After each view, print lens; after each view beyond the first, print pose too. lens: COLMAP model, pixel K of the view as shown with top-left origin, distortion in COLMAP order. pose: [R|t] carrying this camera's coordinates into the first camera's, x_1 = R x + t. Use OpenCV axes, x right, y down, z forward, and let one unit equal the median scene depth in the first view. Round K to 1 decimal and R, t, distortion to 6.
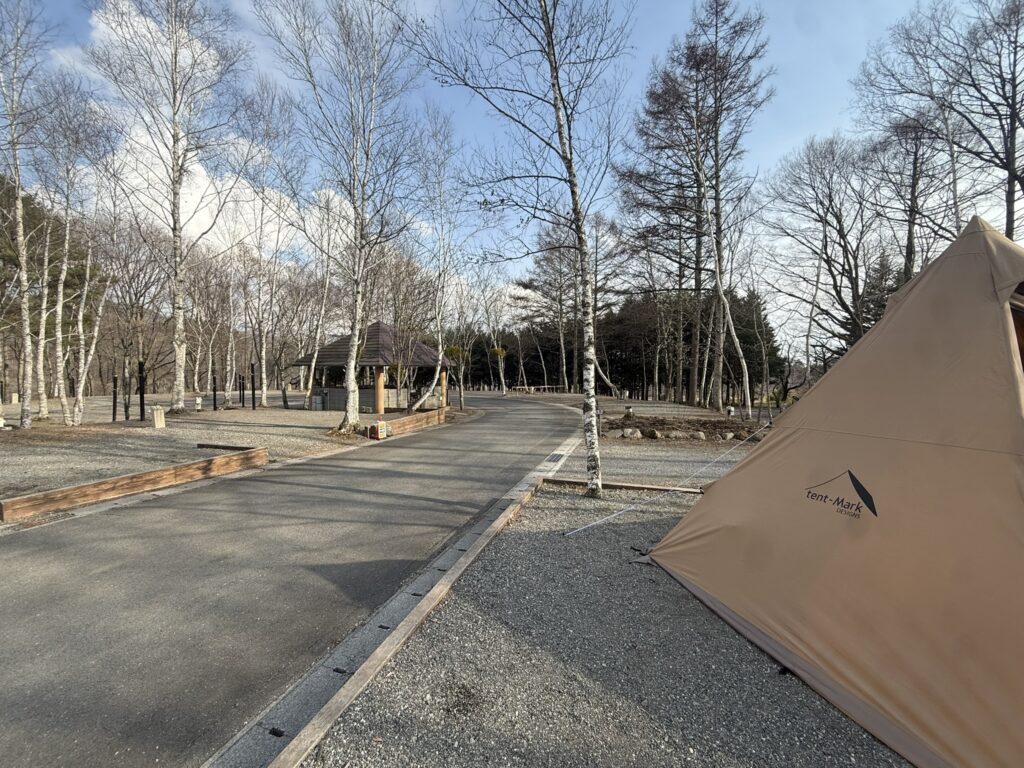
lens RADIAL K [[402.8, 0, 512.0], [0, 402.8, 384.0], [0, 0, 1]] dist [-0.003096, -0.000074]
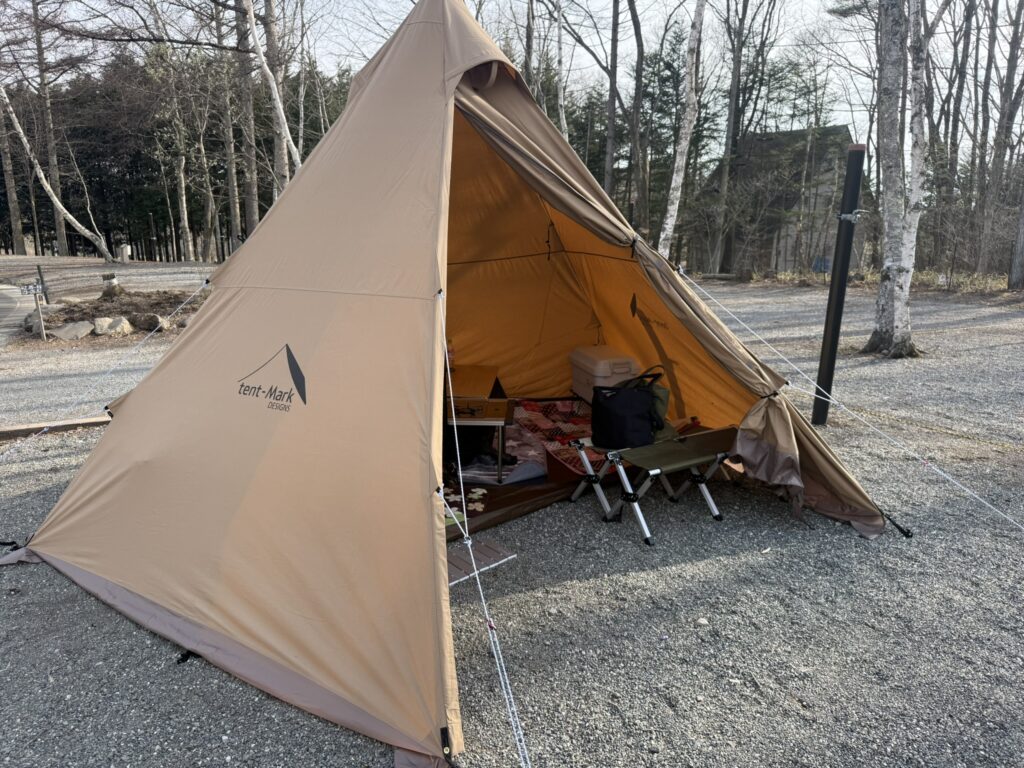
lens RADIAL K [[718.6, 0, 512.0], [0, 718.6, 384.0], [0, 0, 1]] dist [-0.007844, -0.003320]
pose [[0.743506, -0.156470, 0.650166, 0.124965], [0.017534, 0.976468, 0.214947, 0.011411], [-0.668500, -0.148415, 0.728753, -0.047513]]
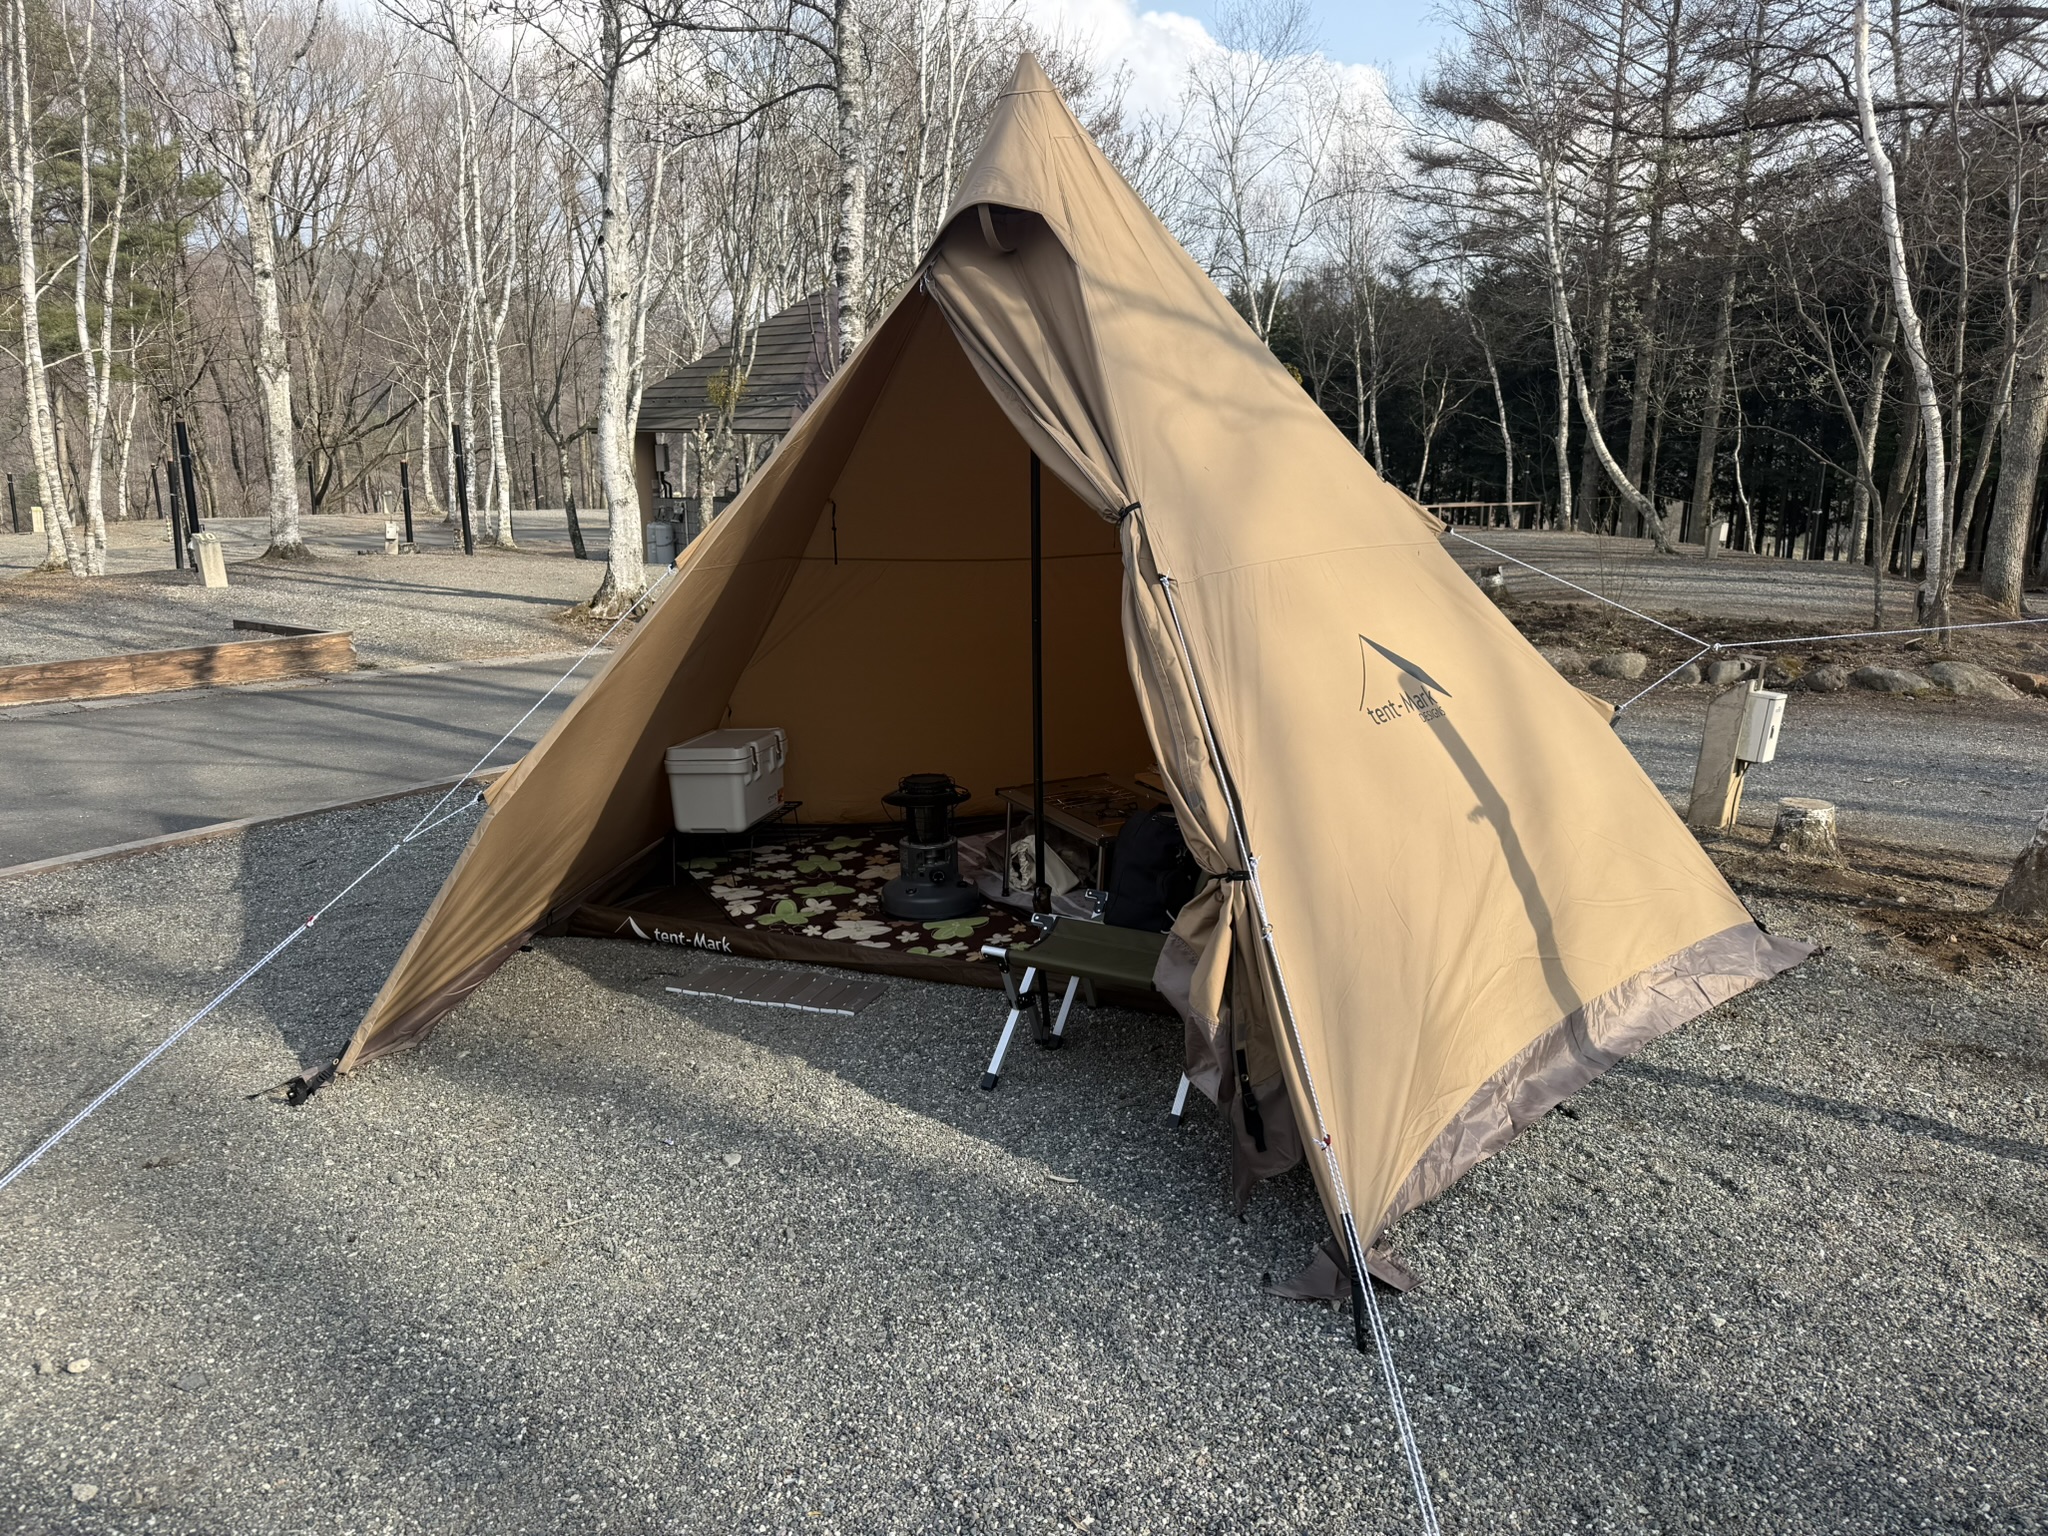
lens RADIAL K [[1450.5, 0, 1024.0], [0, 1450.5, 768.0], [0, 0, 1]] dist [0.009689, 0.002572]
pose [[0.943473, 0.069343, -0.324114, 0.382540], [-0.009152, 0.982948, 0.183656, 0.009946], [0.331323, -0.170309, 0.928019, -0.128816]]
